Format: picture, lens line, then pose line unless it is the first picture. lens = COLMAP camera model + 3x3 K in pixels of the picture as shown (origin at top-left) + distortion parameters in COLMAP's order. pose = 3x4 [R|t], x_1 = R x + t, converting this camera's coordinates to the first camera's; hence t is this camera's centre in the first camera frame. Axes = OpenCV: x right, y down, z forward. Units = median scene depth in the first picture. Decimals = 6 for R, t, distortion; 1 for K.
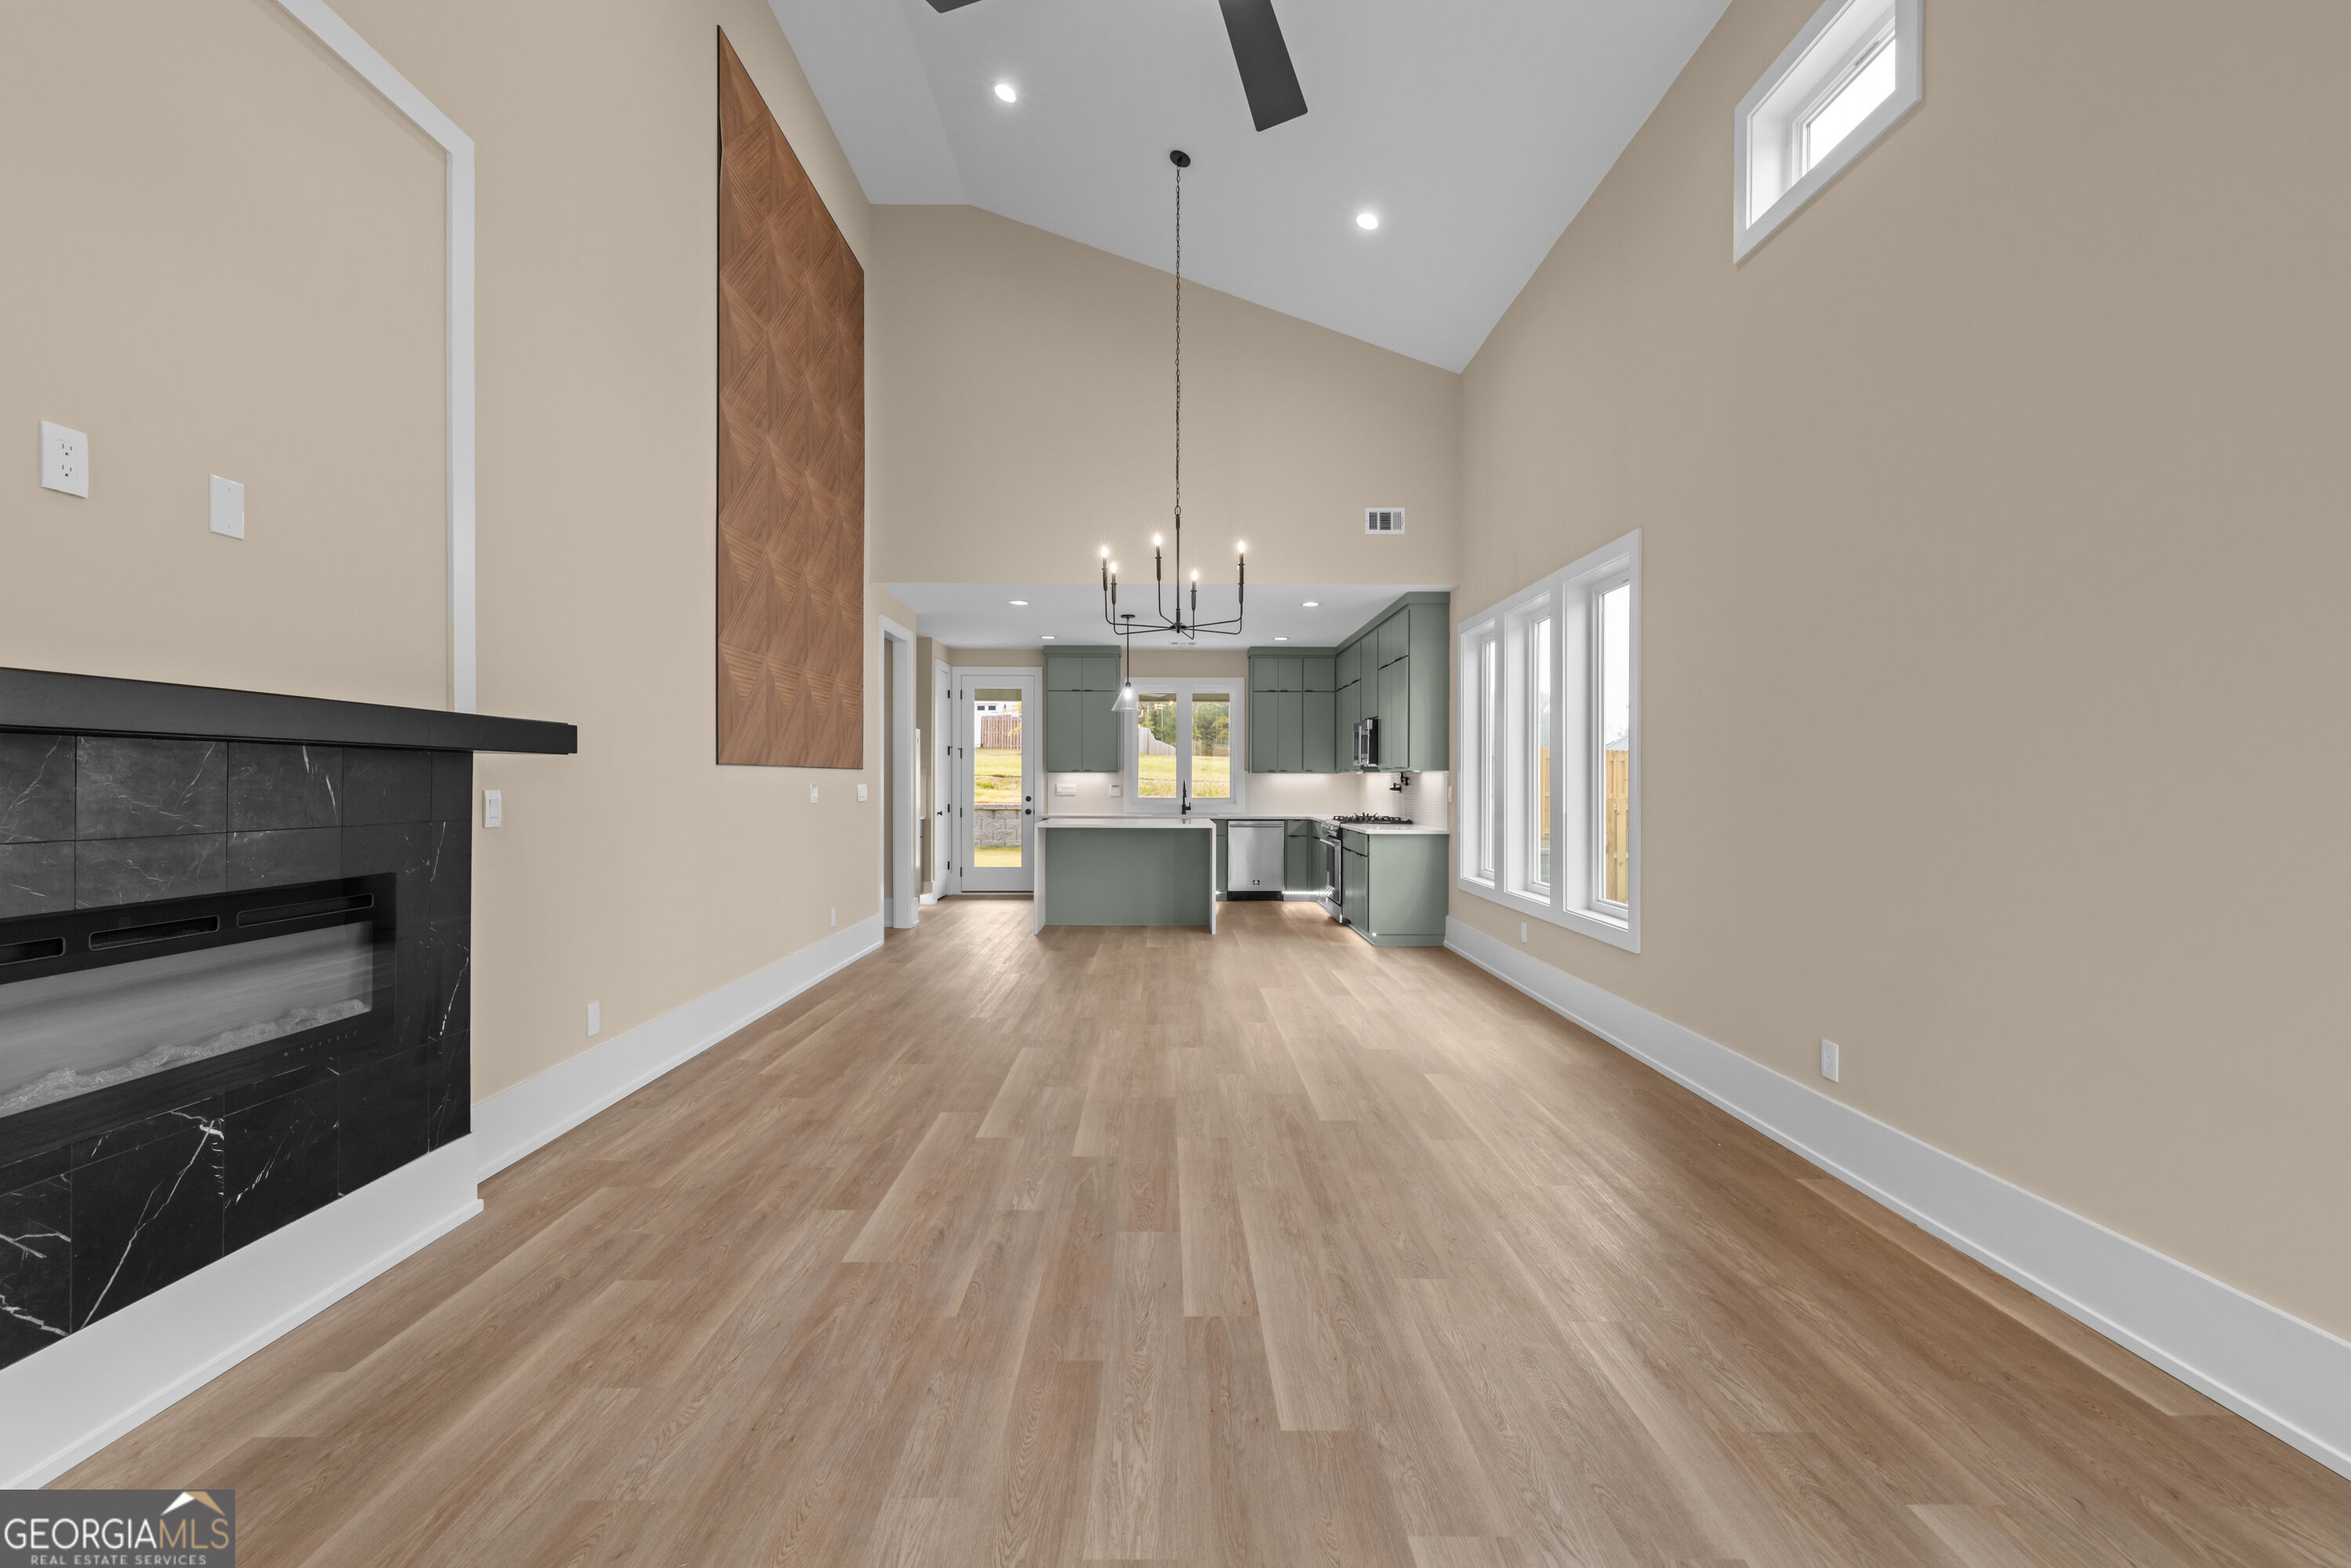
lens RADIAL K [[1015.9, 0, 1174.1], [0, 1015.9, 786.6], [0, 0, 1]] dist [-0.002655, 0.001436]
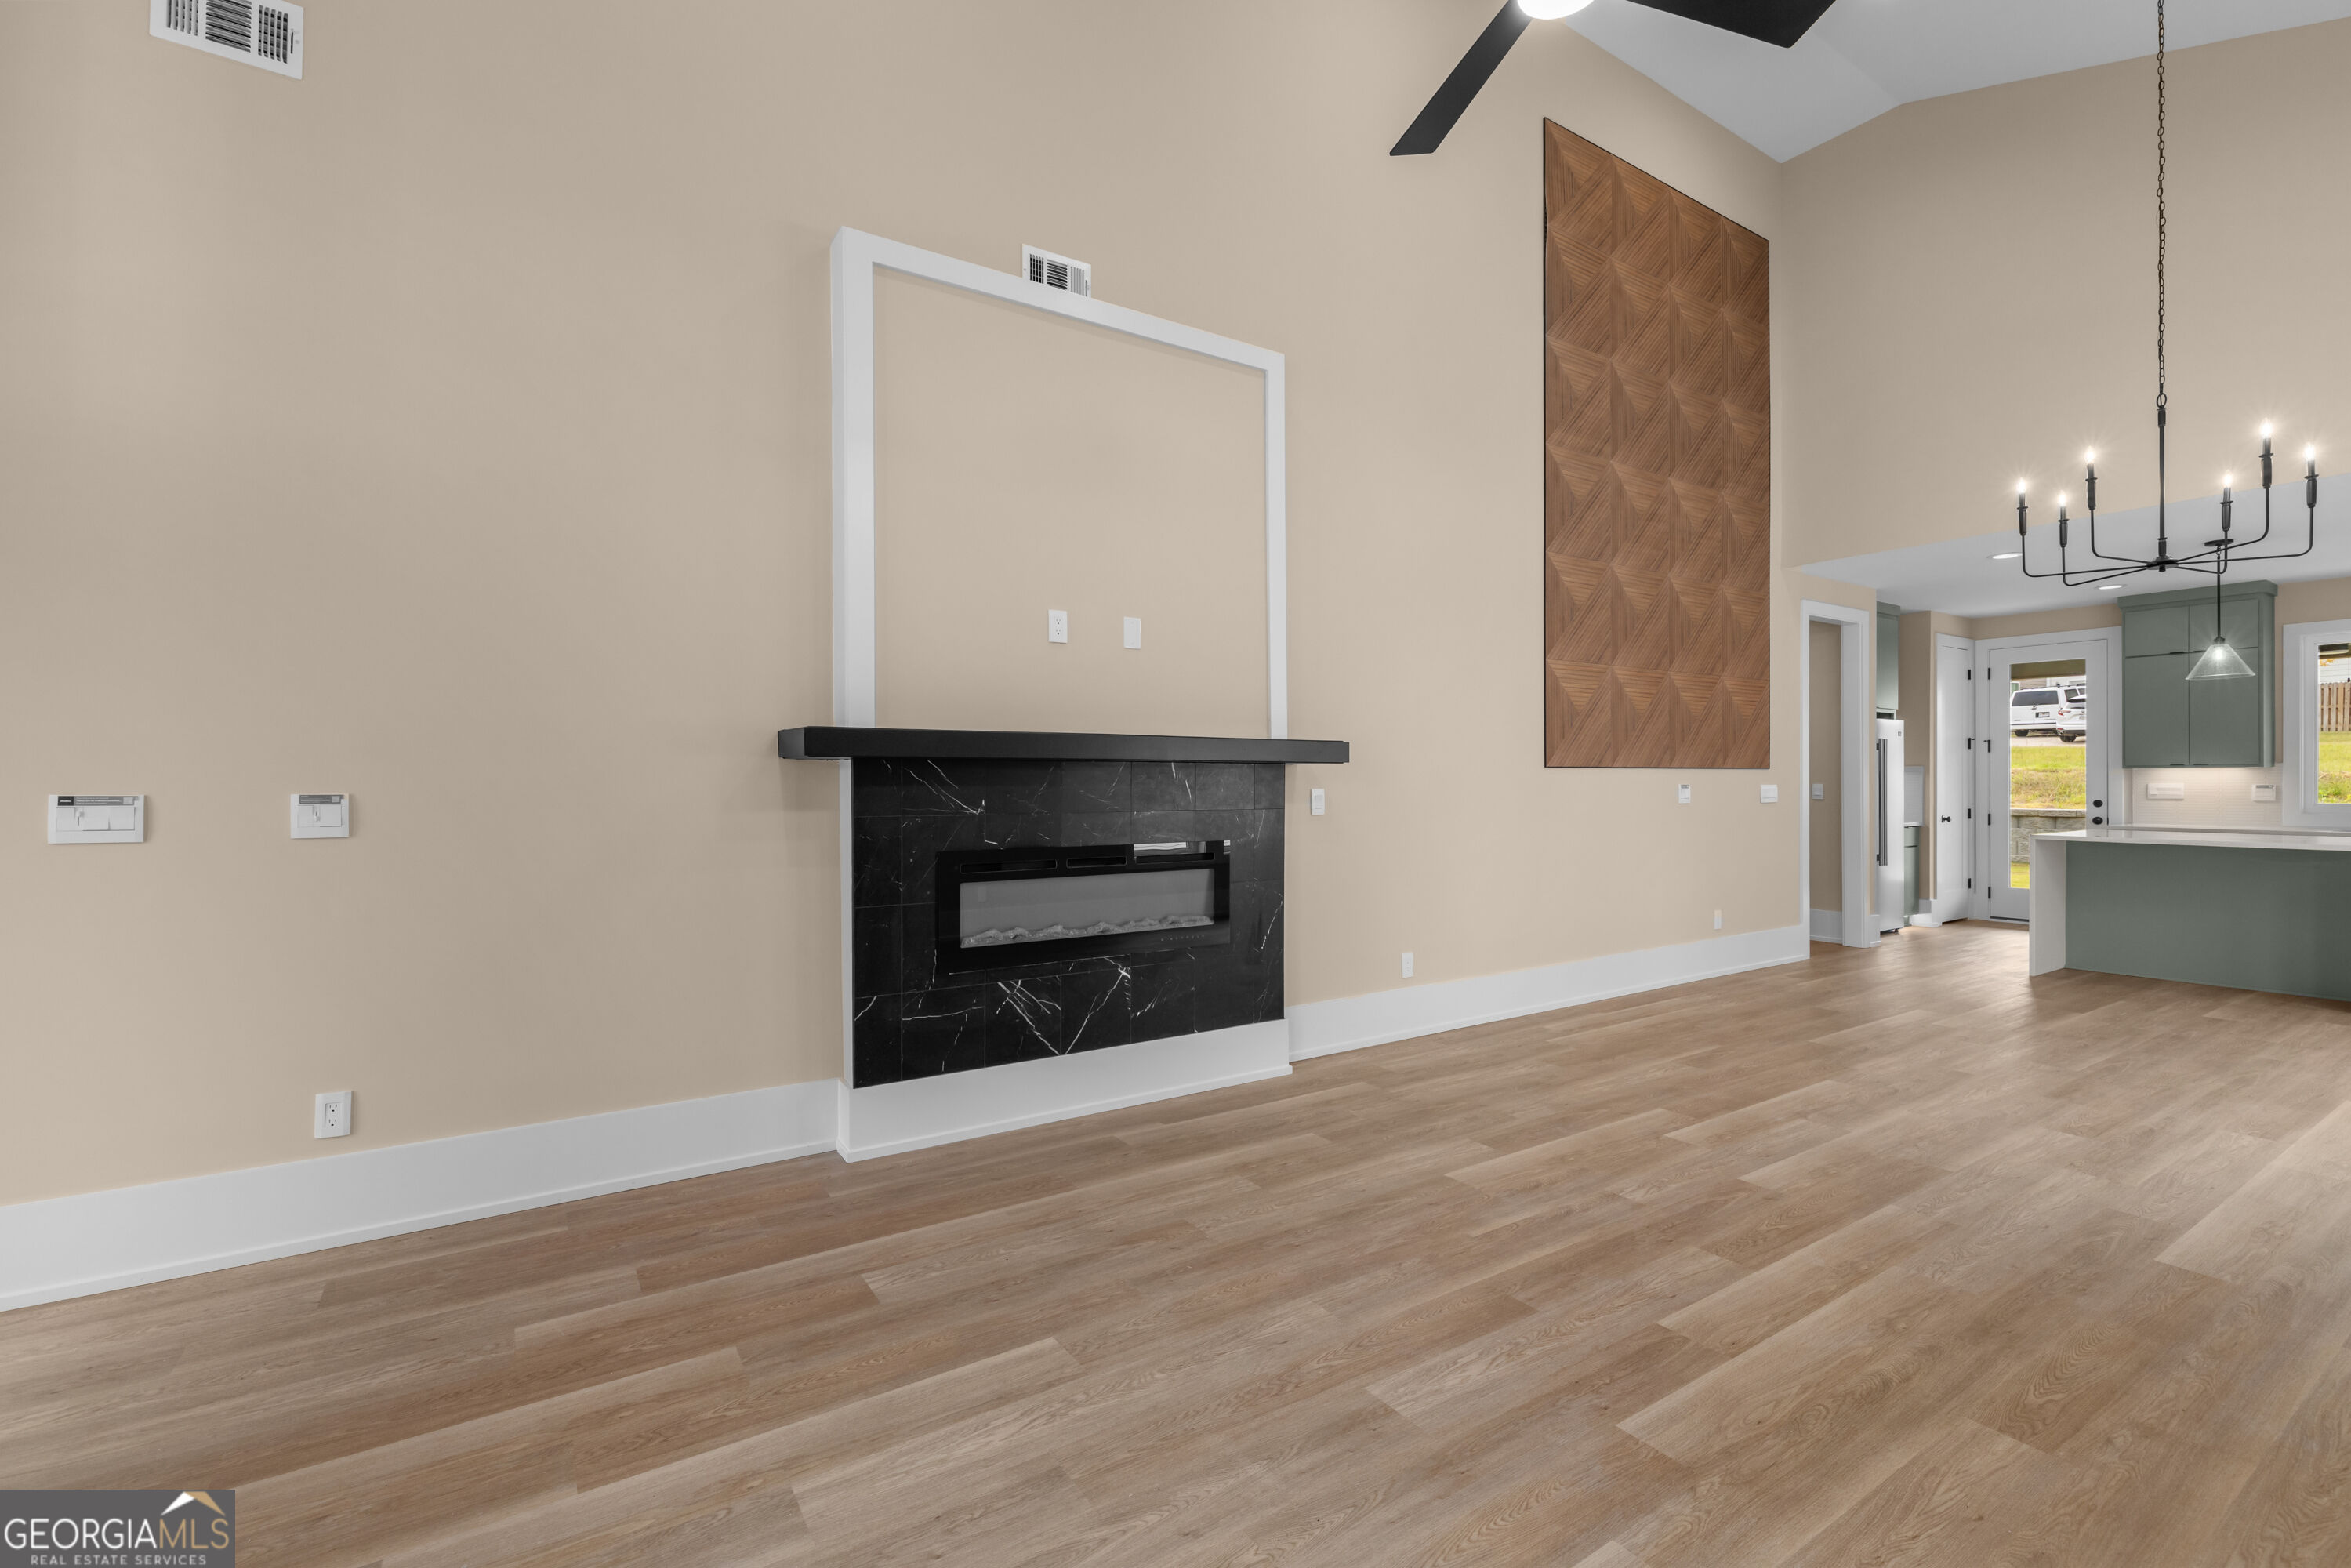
lens RADIAL K [[1015.9, 0, 1169.8], [0, 1015.9, 791.9], [0, 0, 1]] dist [-0.002655, 0.001436]
pose [[0.535365, 0.003599, -0.844613, 0.376445], [0.000125, 0.999991, 0.004340, 0.000550], [0.844621, -0.002429, 0.535359, 0.046413]]
